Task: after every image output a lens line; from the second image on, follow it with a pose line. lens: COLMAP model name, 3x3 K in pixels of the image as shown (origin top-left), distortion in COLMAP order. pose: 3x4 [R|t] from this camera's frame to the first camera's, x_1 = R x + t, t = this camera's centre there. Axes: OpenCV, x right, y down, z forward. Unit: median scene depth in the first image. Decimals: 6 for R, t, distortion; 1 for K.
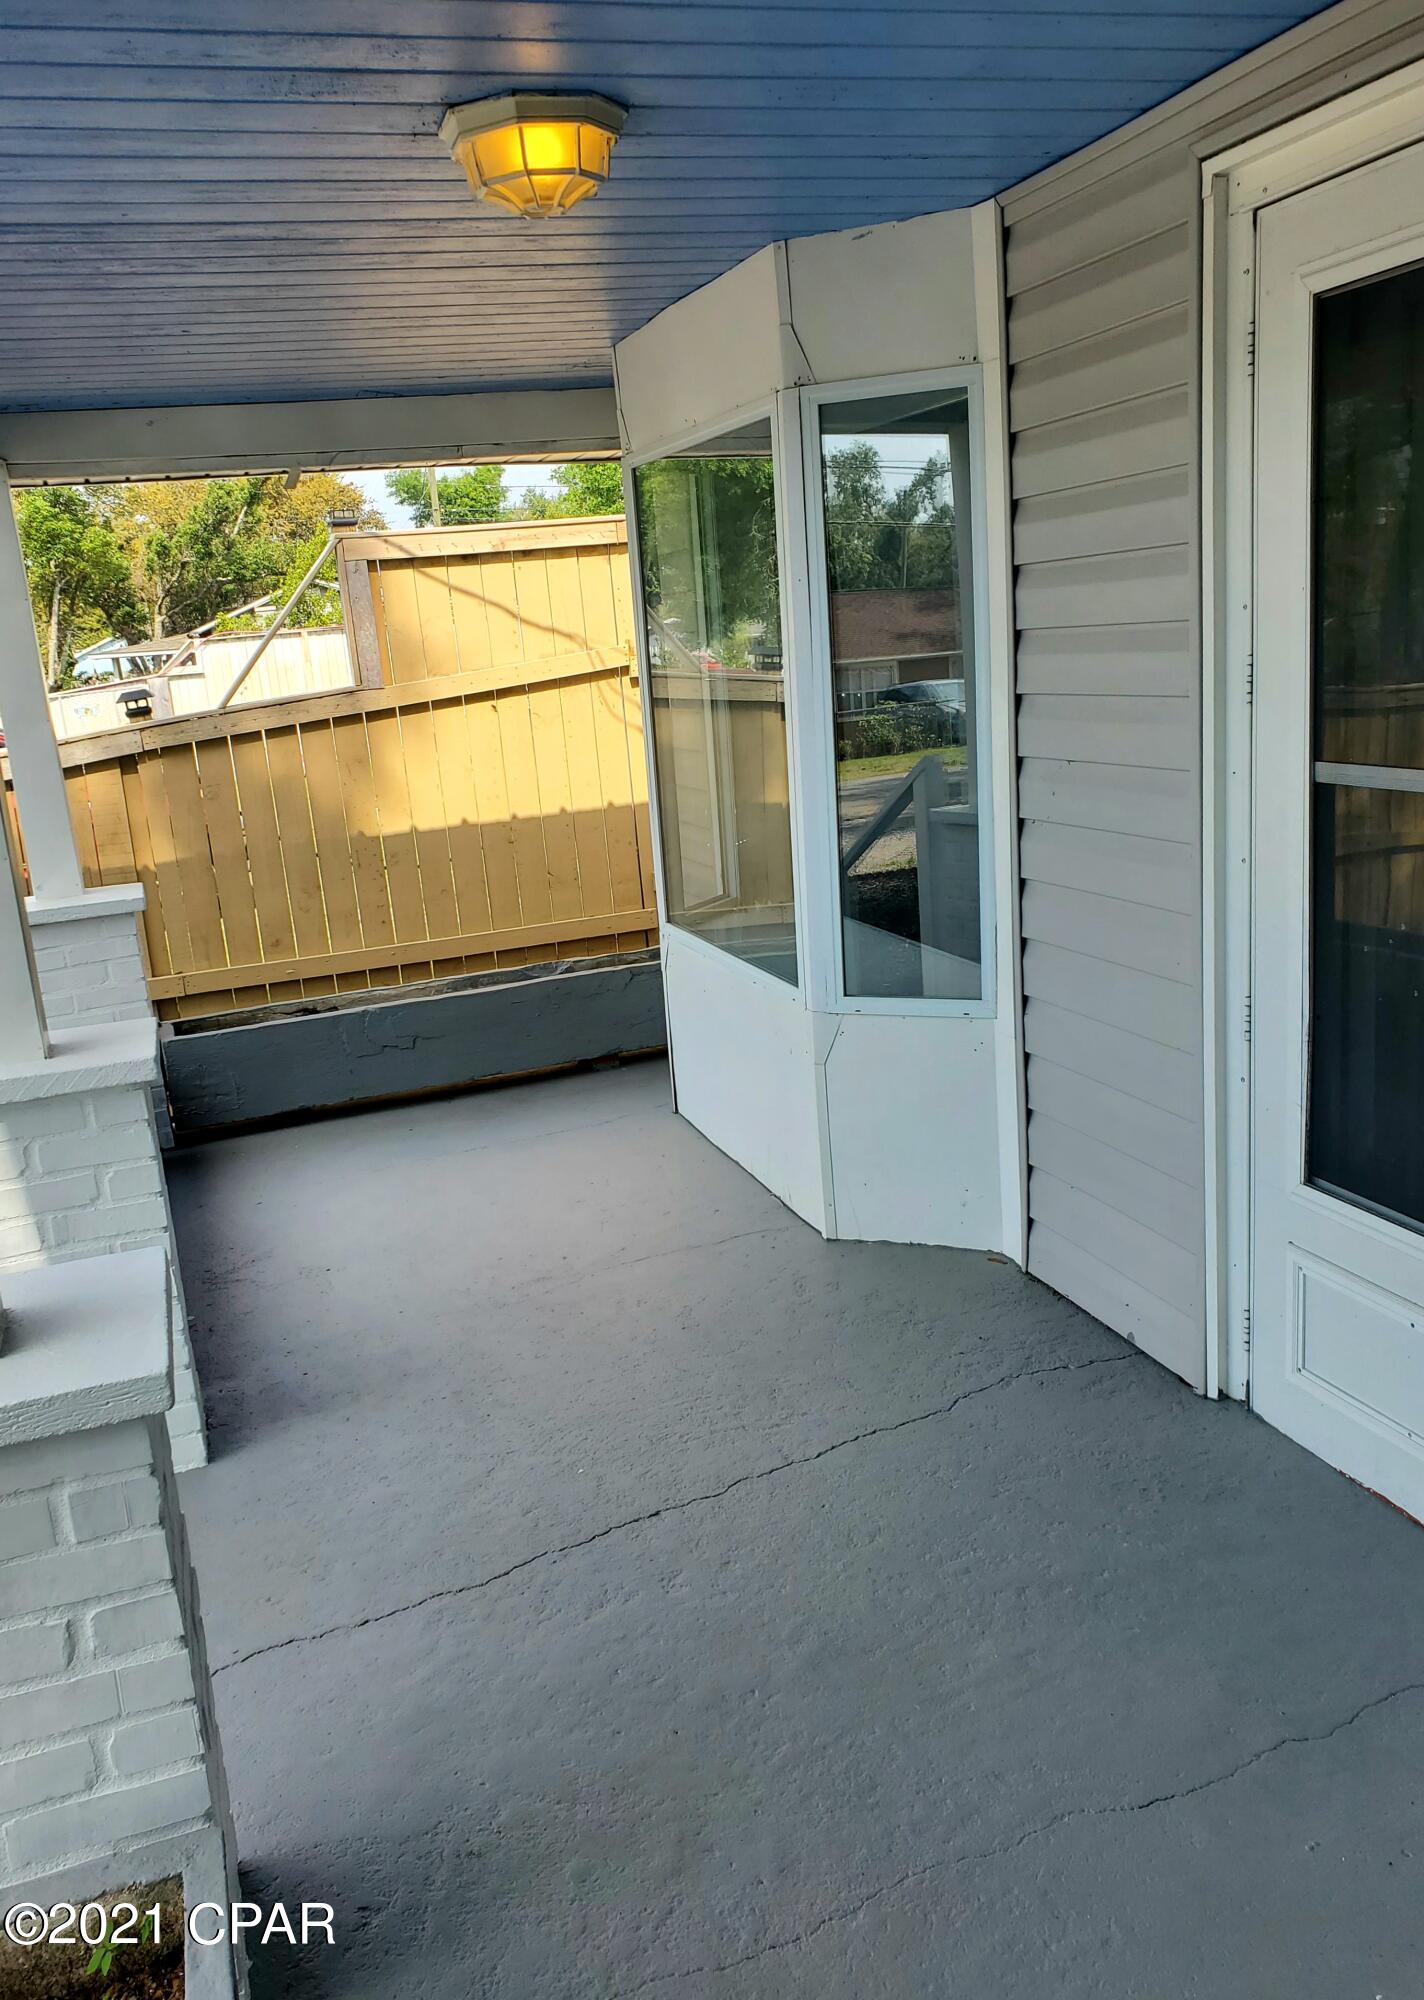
lens RADIAL K [[1564.8, 0, 712.0], [0, 1564.8, 1000.0], [0, 0, 1]] dist [-0.004569, -0.001987]
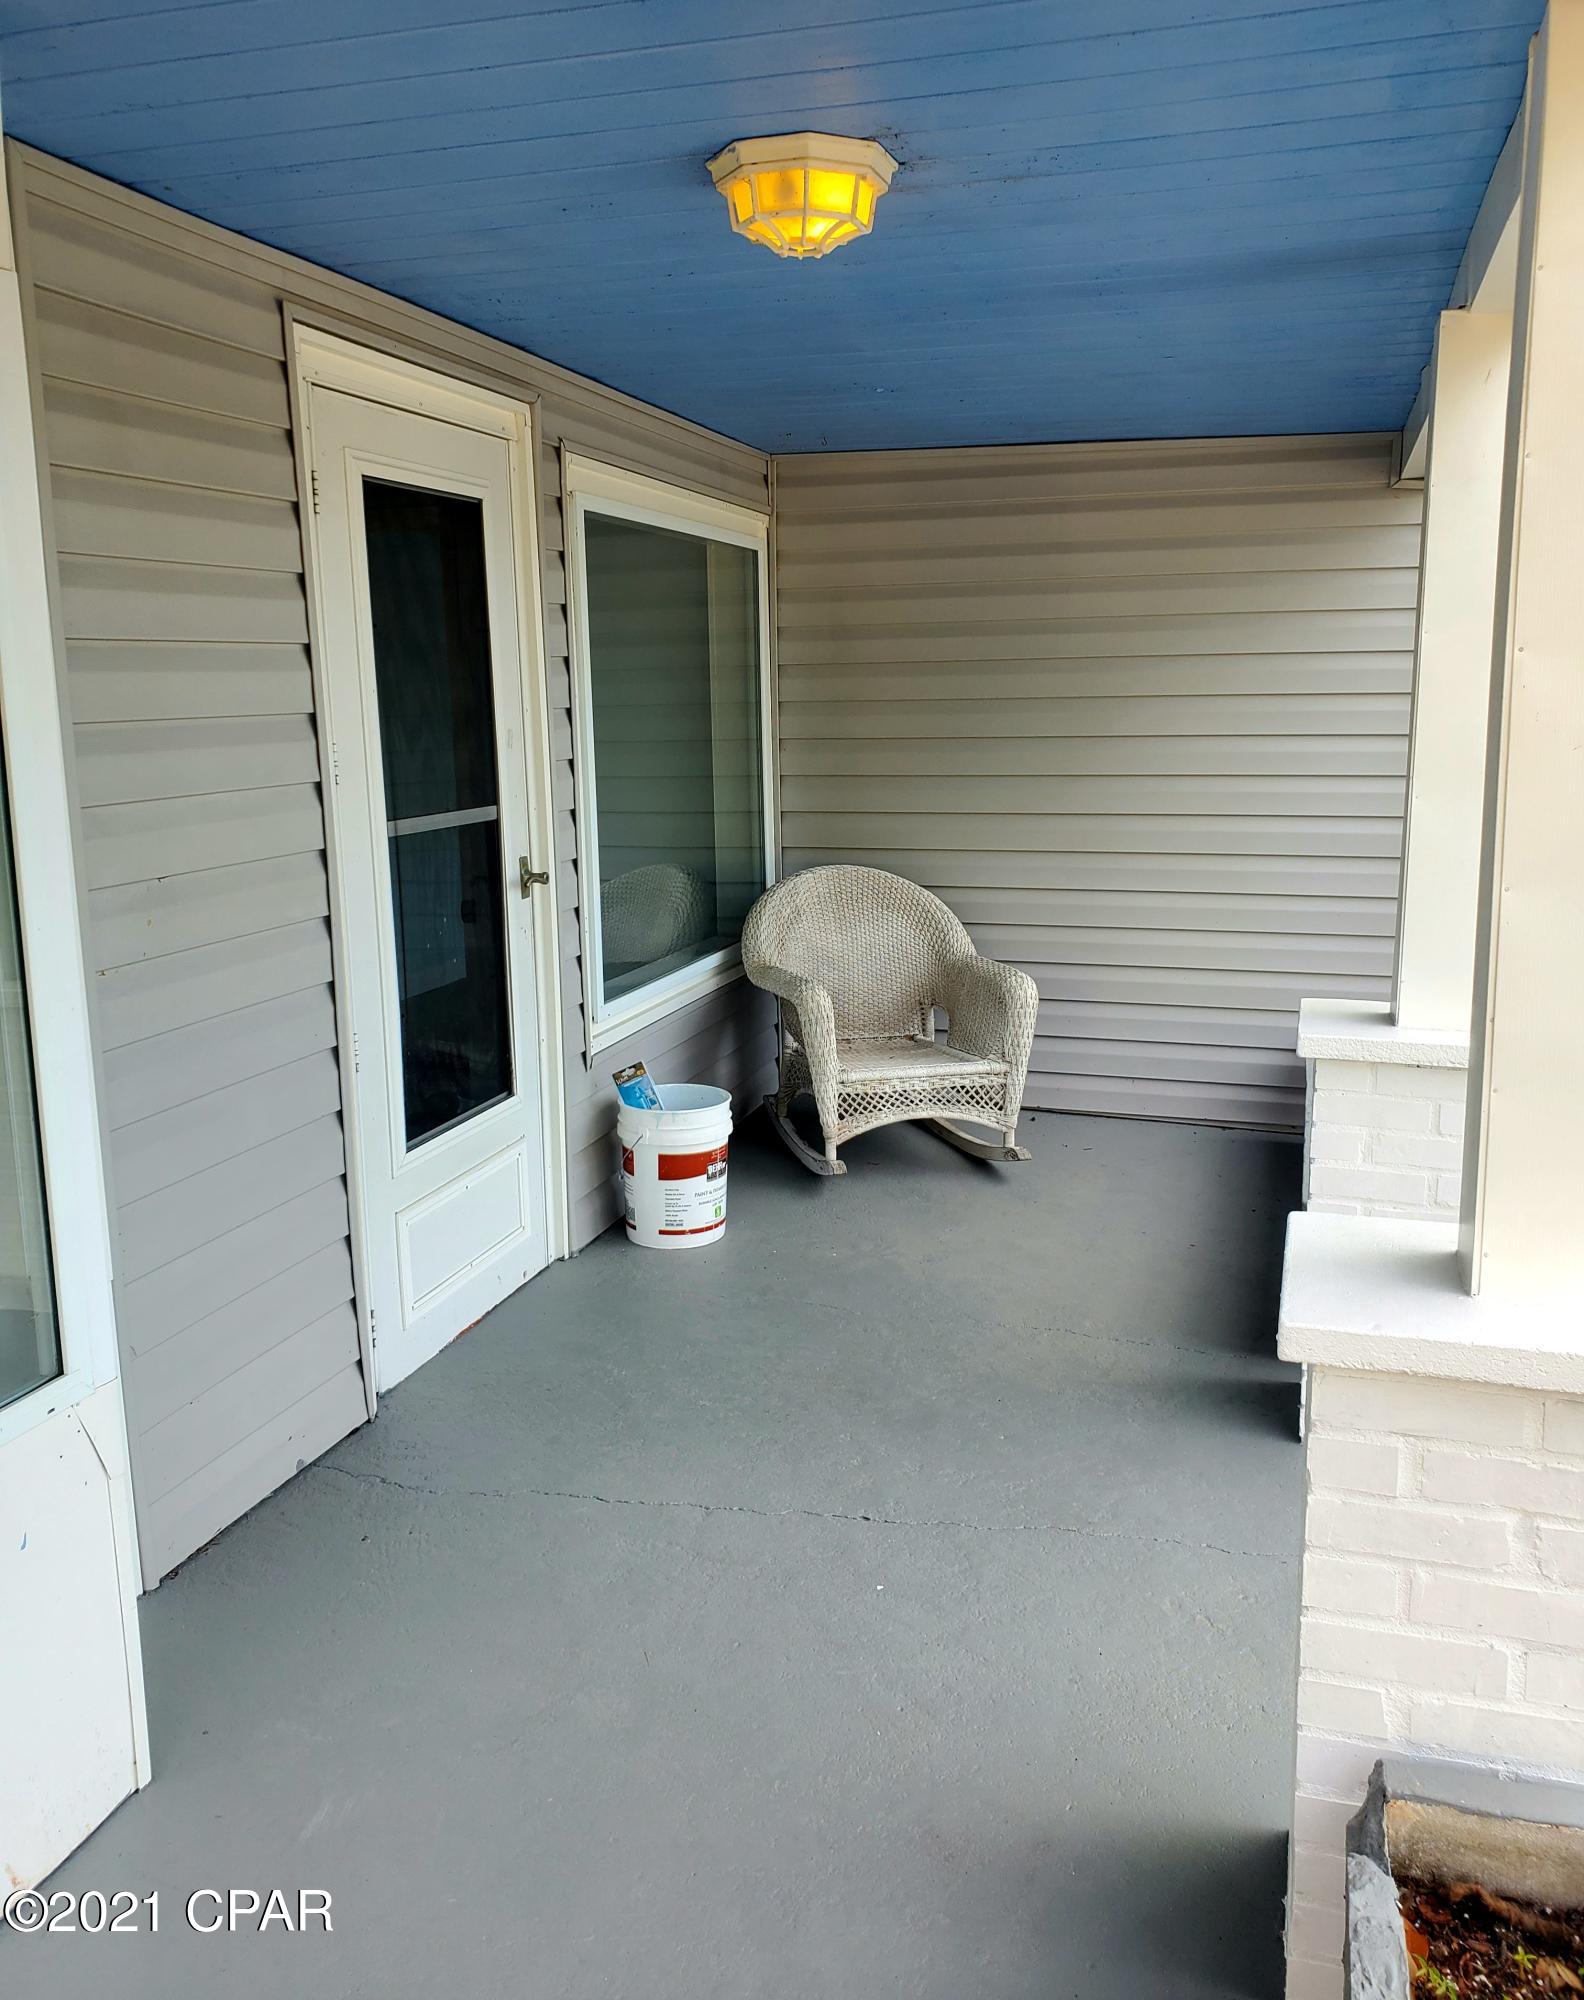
lens RADIAL K [[1655.0, 0, 792.0], [0, 1655.0, 1000.0], [0, 0, 1]] dist [0.002293, 0.000738]
pose [[-0.796357, -0.018217, 0.604553, -0.712165], [0.218942, 0.923076, 0.316219, -0.369568], [-0.563809, 0.384185, -0.731109, 1.832130]]
